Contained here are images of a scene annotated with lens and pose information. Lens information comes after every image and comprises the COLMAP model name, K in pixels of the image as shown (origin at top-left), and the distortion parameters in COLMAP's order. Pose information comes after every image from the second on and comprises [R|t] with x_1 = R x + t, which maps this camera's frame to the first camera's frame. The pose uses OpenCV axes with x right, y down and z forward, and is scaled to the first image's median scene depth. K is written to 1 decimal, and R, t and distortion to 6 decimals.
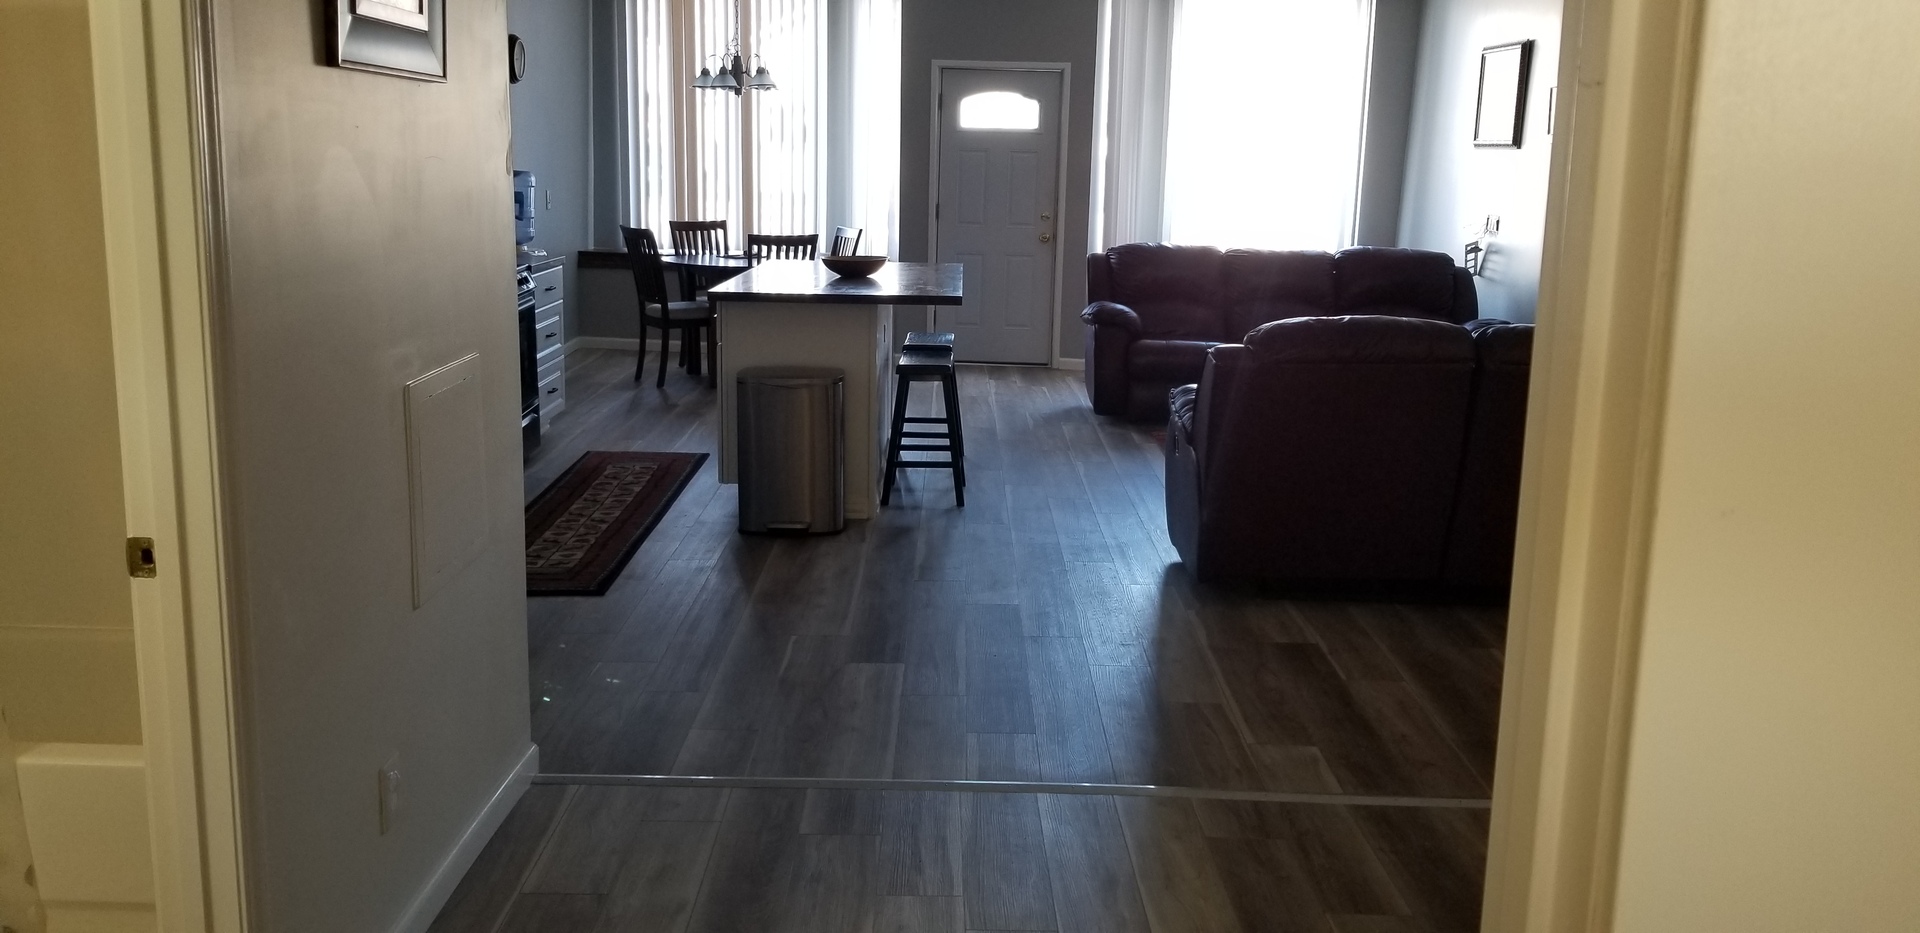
lens RADIAL K [[1521.7, 0, 955.9], [0, 1521.7, 407.3], [0, 0, 1]] dist [0.107910, -0.148756]
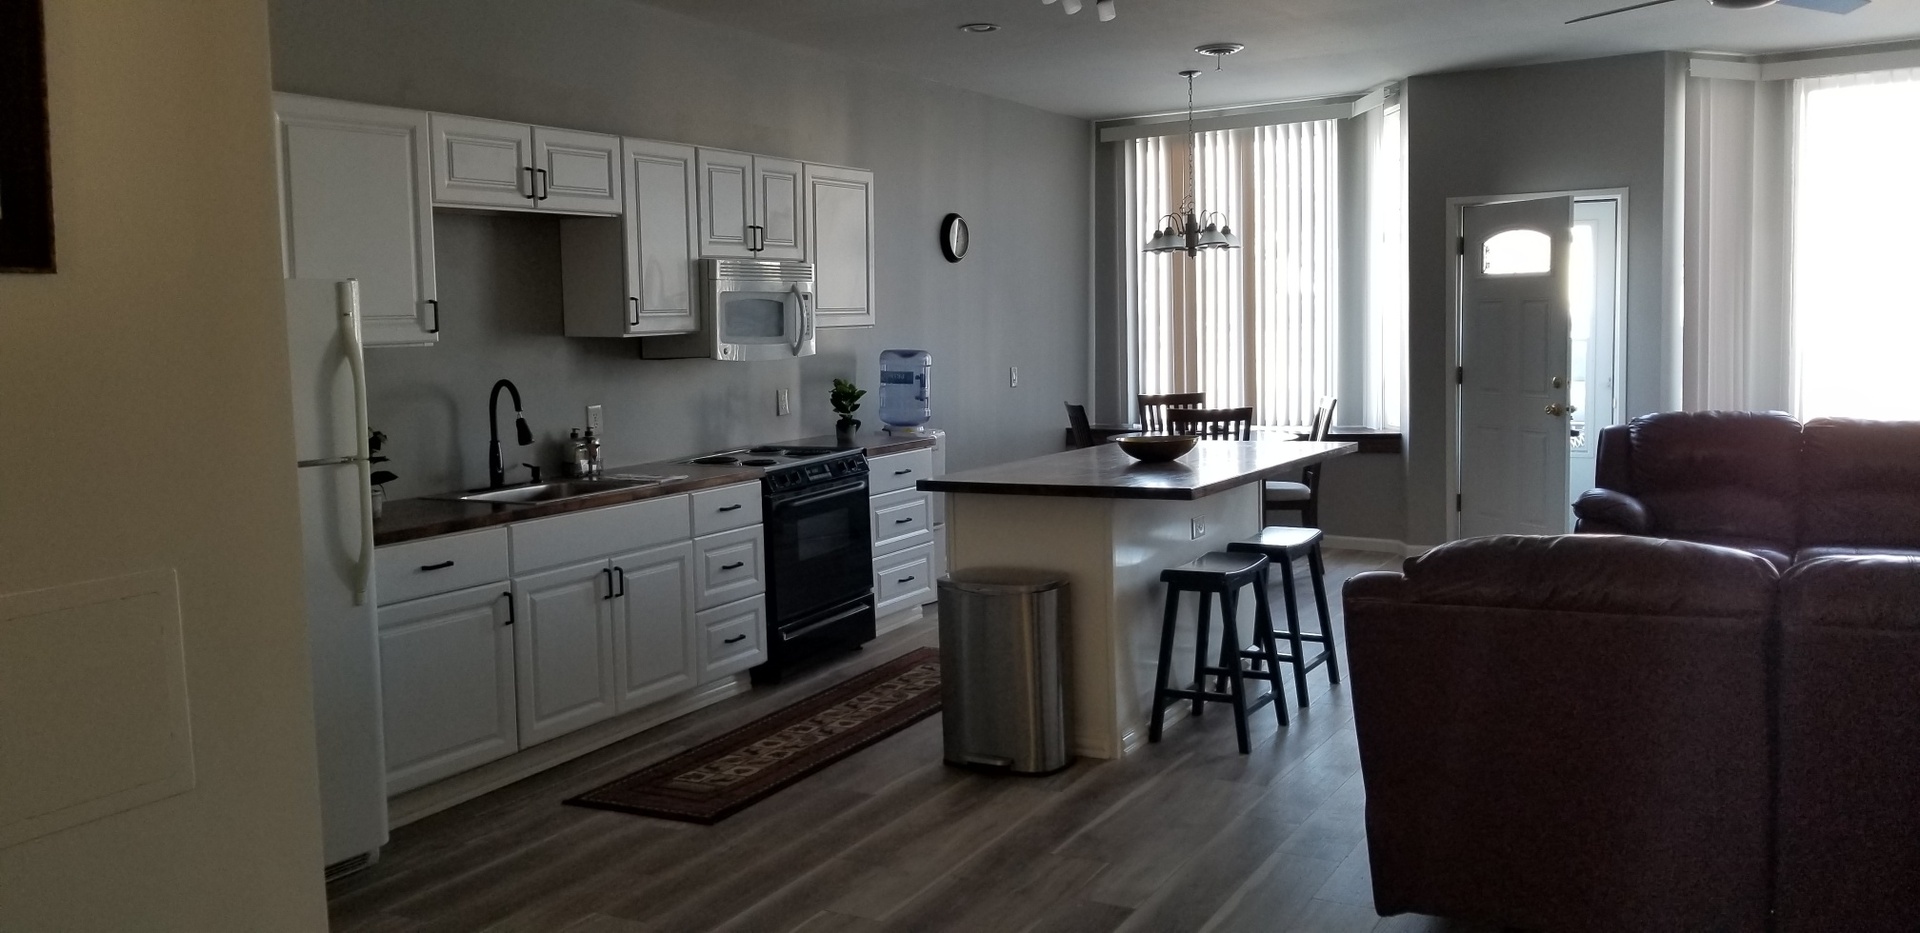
lens RADIAL K [[1521.7, 0, 955.9], [0, 1521.7, 407.3], [0, 0, 1]] dist [0.107910, -0.148756]
pose [[0.860869, -0.016467, -0.508560, 0.207802], [-0.038198, 0.994564, -0.096864, -0.022728], [0.507391, 0.102813, 0.855560, 0.168819]]
